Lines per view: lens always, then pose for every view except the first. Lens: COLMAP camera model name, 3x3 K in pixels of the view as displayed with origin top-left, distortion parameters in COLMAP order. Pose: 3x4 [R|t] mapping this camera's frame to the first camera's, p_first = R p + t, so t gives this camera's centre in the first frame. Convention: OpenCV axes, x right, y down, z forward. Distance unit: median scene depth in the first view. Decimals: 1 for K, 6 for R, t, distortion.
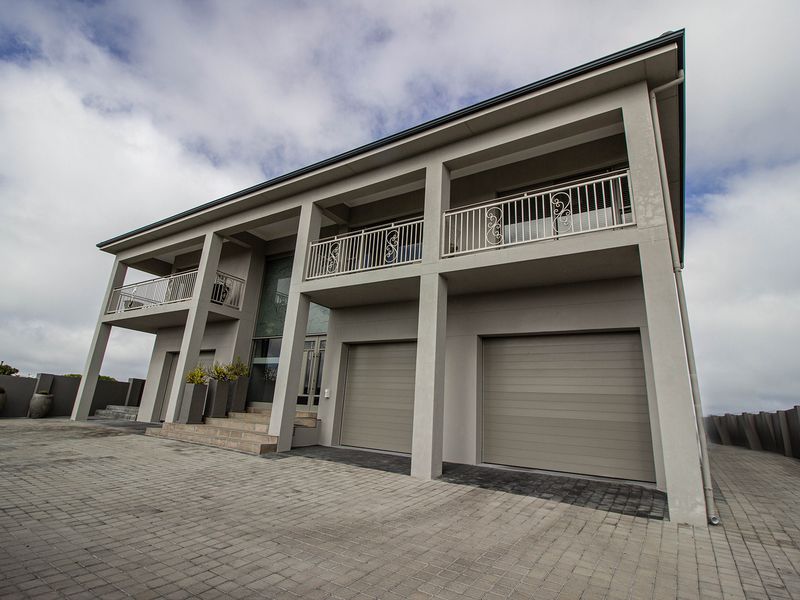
lens RADIAL K [[391.4, 0, 401.5], [0, 391.4, 291.1], [0, 0, 1]] dist [0.001343, -0.012918]
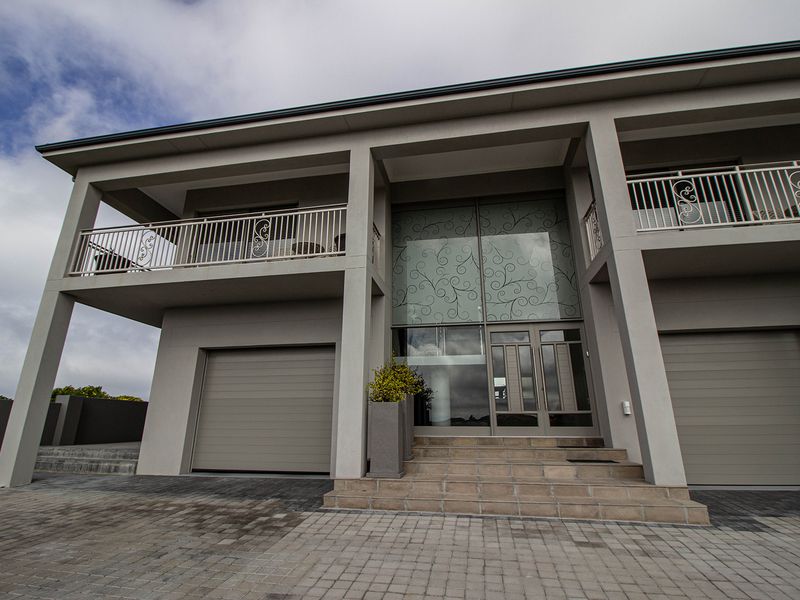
lens RADIAL K [[412.9, 0, 403.1], [0, 412.9, 293.0], [0, 0, 1]] dist [0.006292, -0.017121]
pose [[0.934076, 0.058603, 0.352232, -0.509763], [-0.055916, 0.998277, -0.017807, 0.064124], [-0.352668, -0.003062, 0.935743, 0.305459]]
